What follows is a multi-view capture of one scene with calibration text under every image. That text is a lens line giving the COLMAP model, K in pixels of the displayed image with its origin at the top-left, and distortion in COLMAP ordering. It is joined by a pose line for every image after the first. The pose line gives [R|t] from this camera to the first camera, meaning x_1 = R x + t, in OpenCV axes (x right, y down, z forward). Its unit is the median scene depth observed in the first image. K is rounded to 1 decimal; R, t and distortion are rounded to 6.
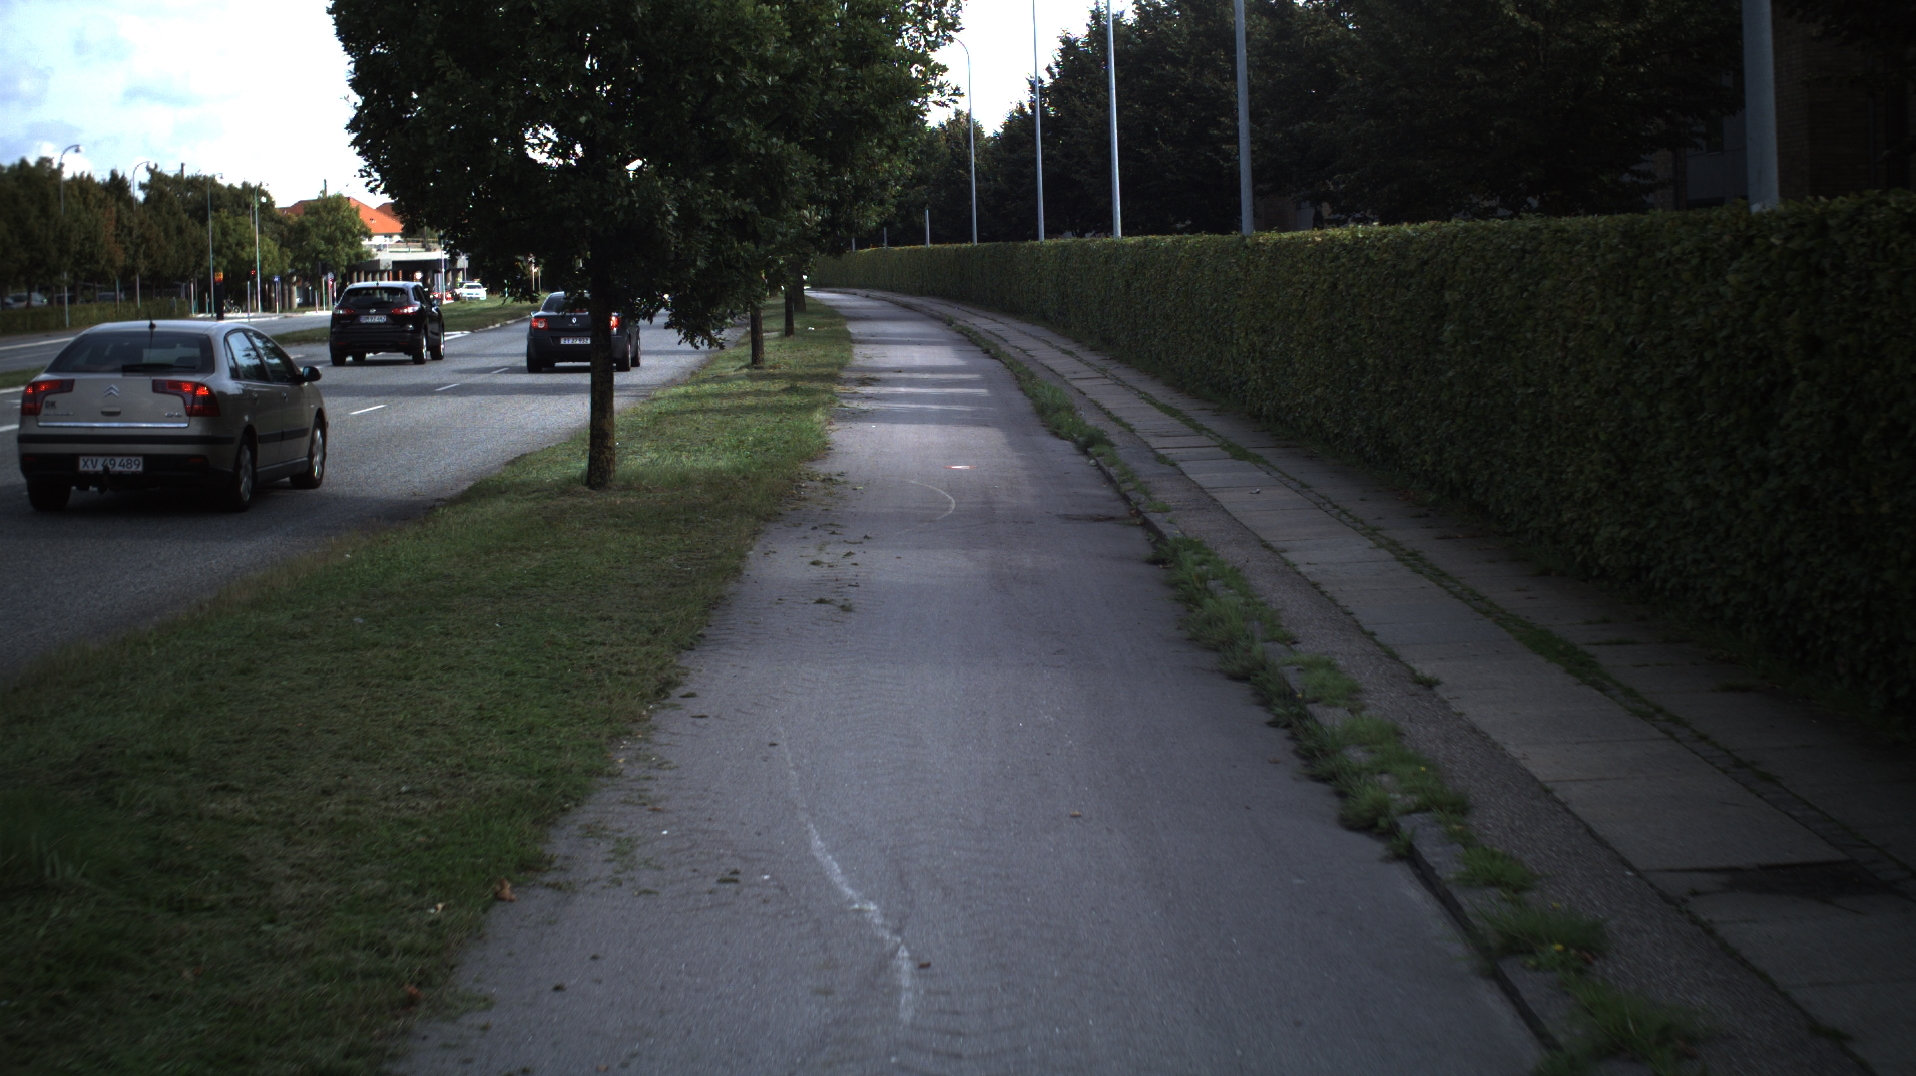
lens RADIAL K [[3639.0, 0, 958.0], [0, 3639.0, 538.0], [0, 0, 1]] dist [-0.284461, 0.271528]
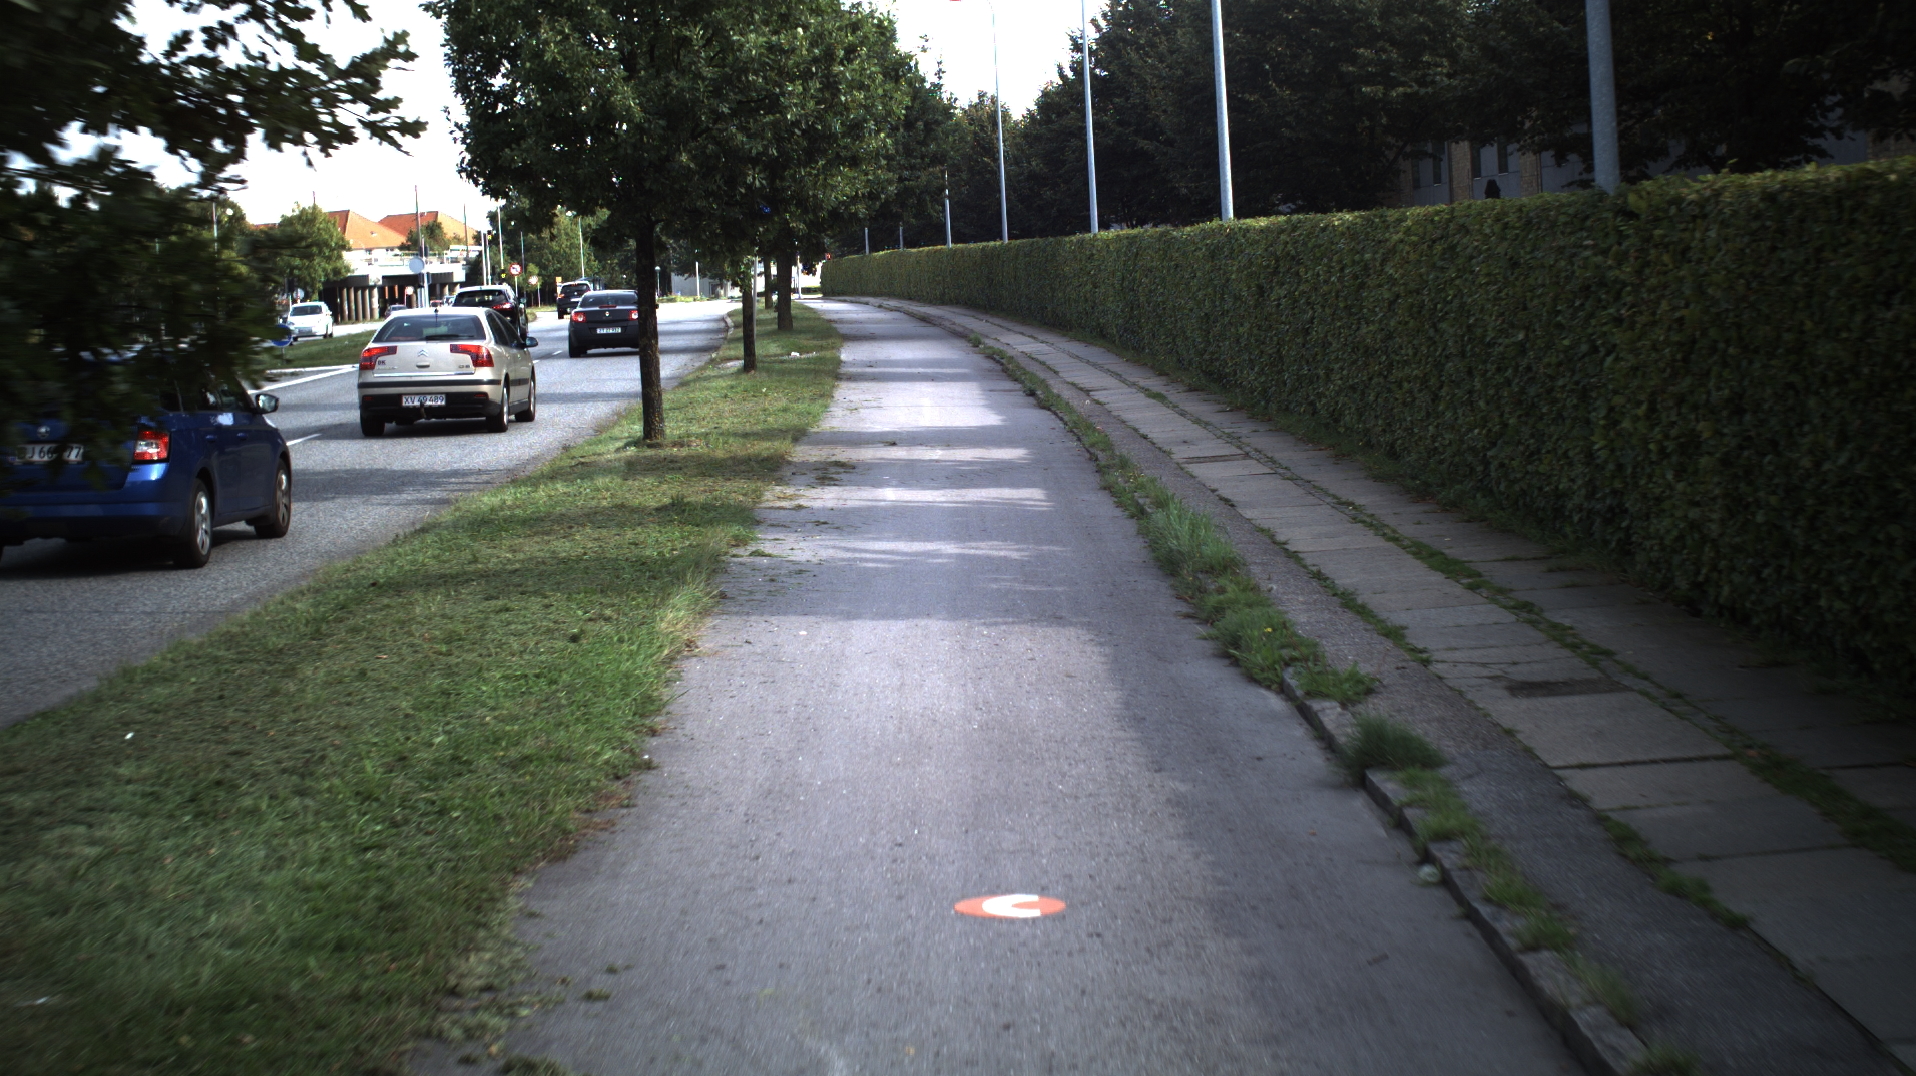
lens RADIAL K [[3639.0, 0, 958.0], [0, 3639.0, 538.0], [0, 0, 1]] dist [-0.284461, 0.271528]
pose [[0.999783, -0.018906, -0.008716, -0.000331], [0.018897, 0.999821, -0.001176, -0.025639], [0.008737, 0.001011, 0.999961, 0.348065]]
